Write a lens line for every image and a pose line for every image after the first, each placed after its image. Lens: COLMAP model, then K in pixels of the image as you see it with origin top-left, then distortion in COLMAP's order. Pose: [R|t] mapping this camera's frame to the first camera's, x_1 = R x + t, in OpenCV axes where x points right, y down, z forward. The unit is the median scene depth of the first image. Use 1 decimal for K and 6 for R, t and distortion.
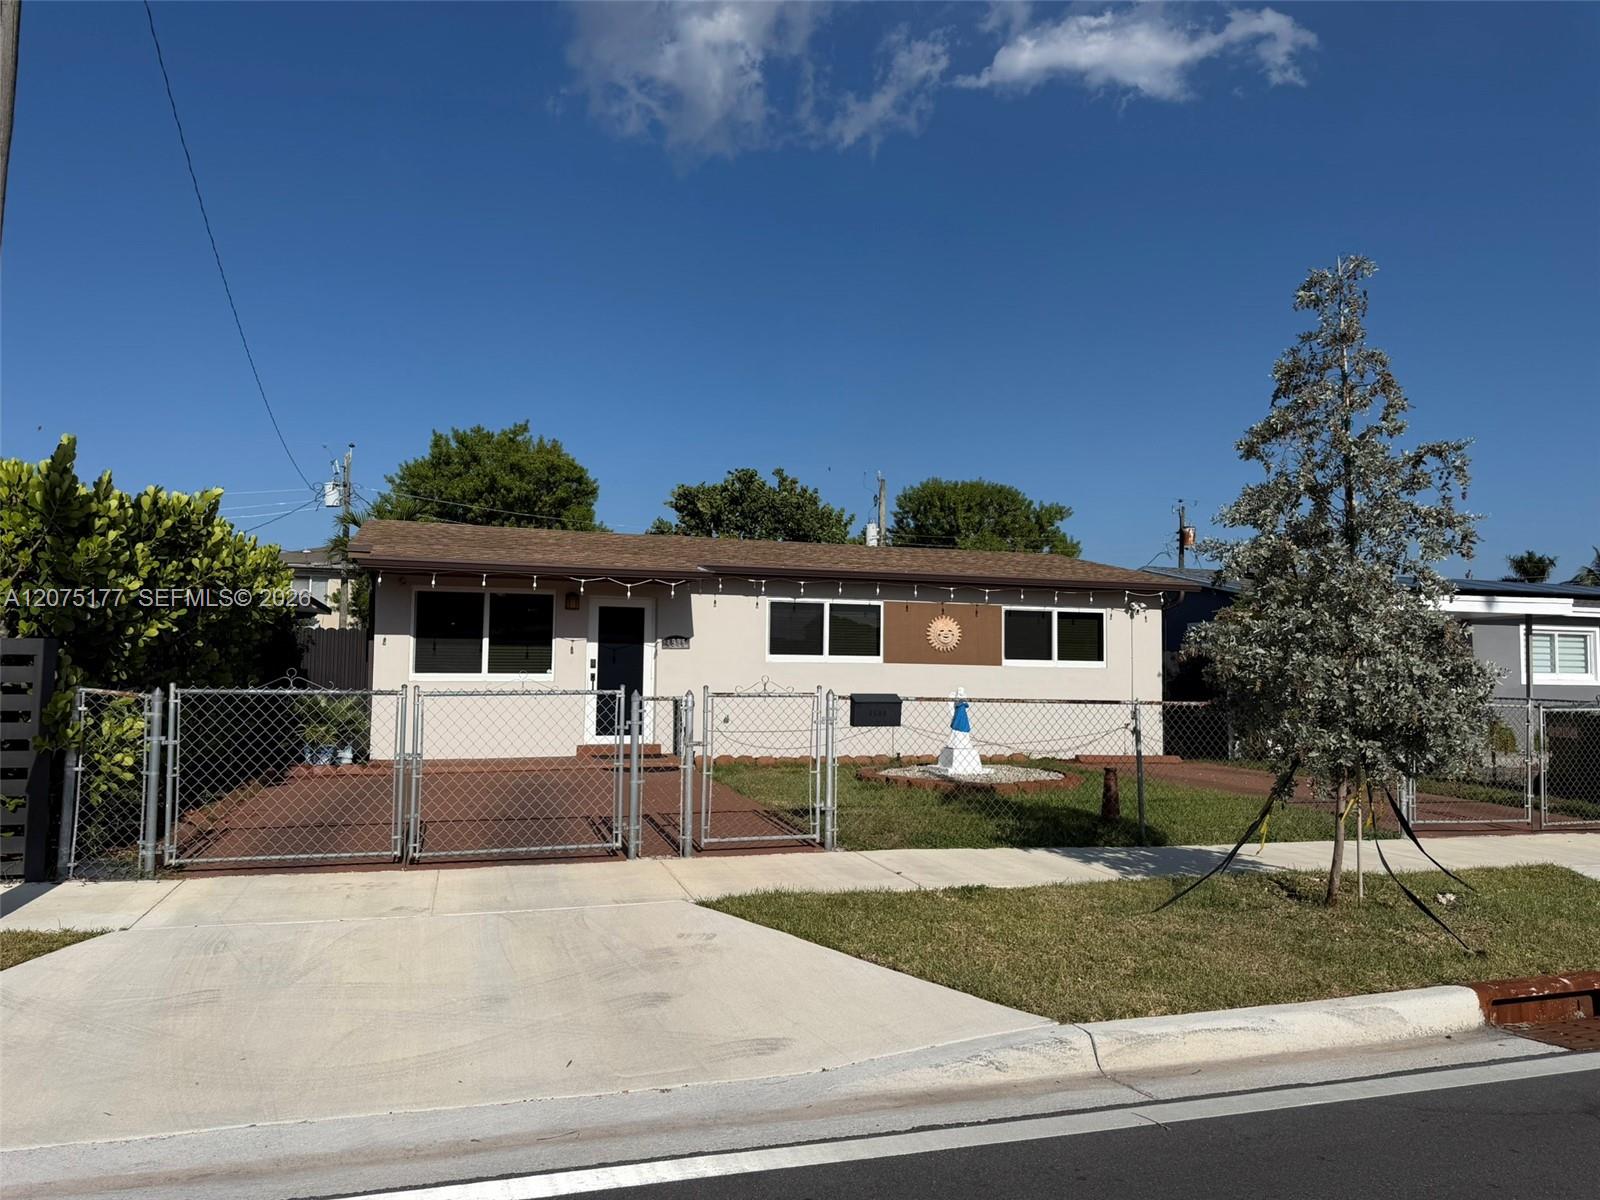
lens RADIAL K [[1124.2, 0, 801.7], [0, 1124.2, 598.3], [0, 0, 1]] dist [0.019547, -0.013406]
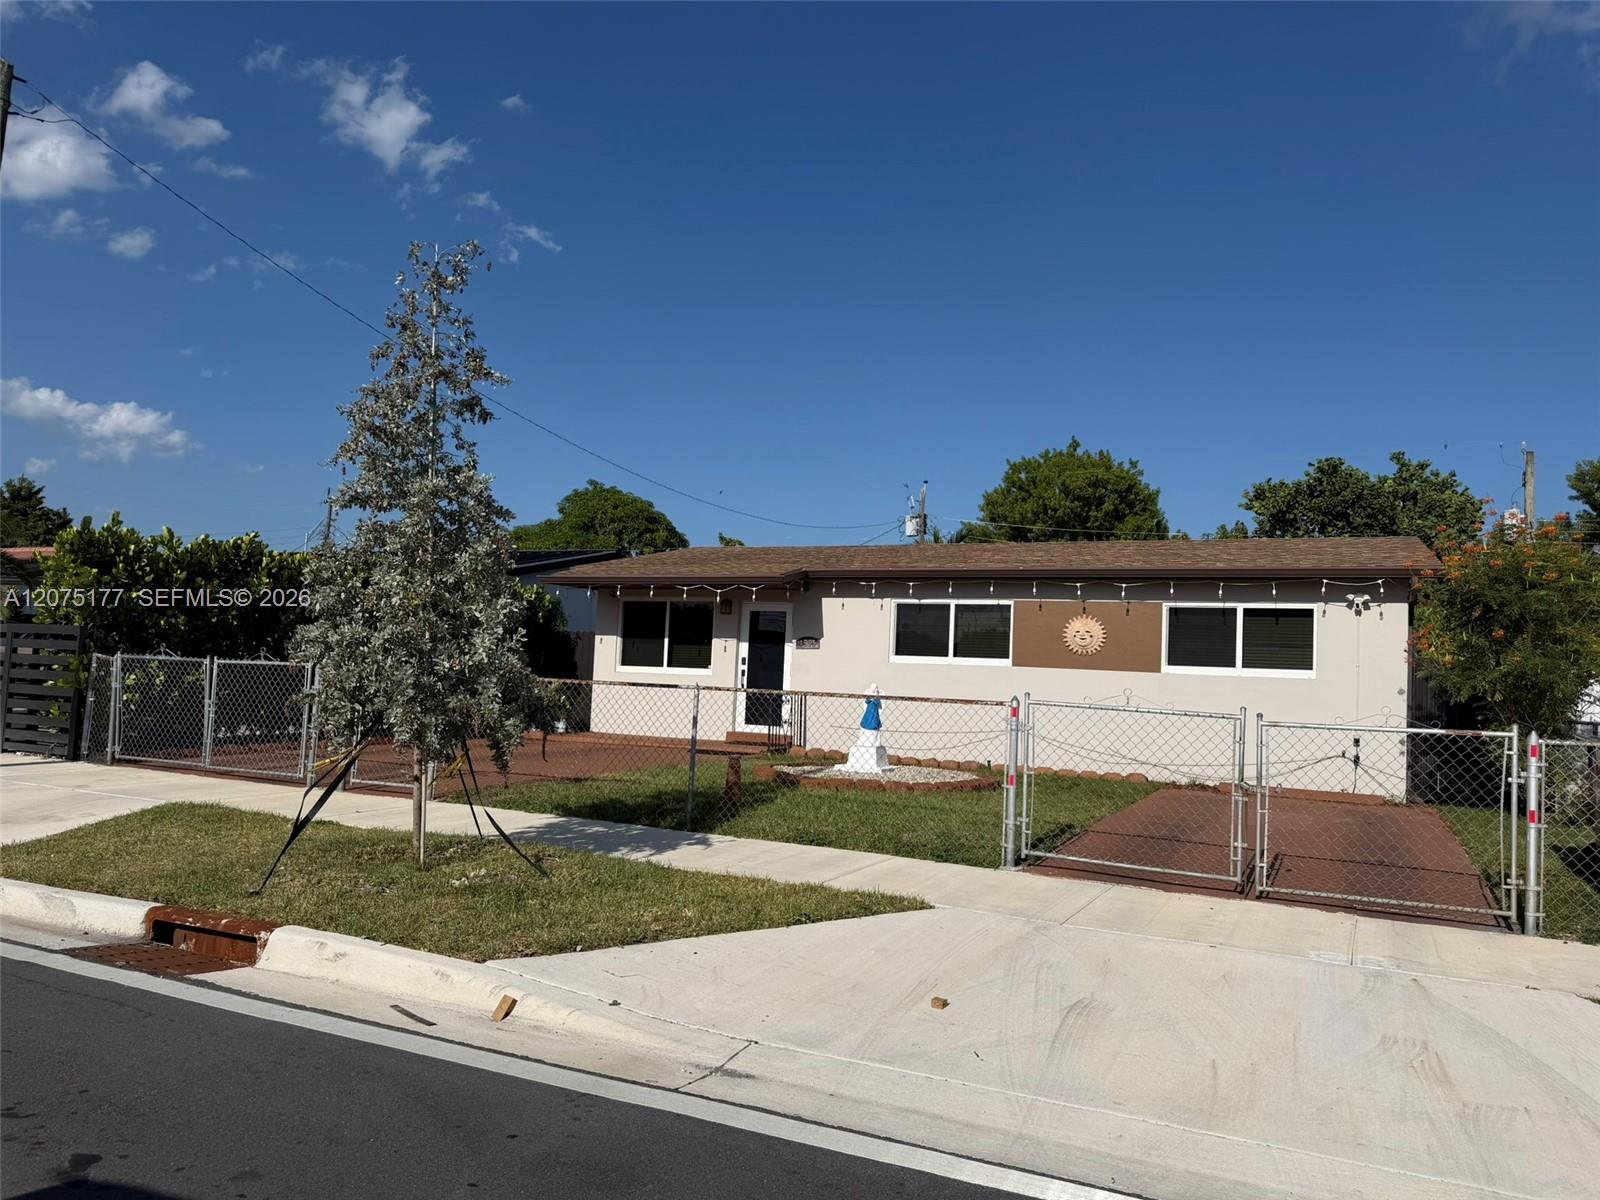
lens RADIAL K [[1124.2, 0, 802.7], [0, 1124.2, 607.2], [0, 0, 1]] dist [0.019547, -0.013406]
pose [[0.740555, -0.022426, -0.671622, 0.612067], [0.013558, 0.999738, -0.018432, 0.024706], [0.671859, 0.004545, 0.740665, 0.197188]]
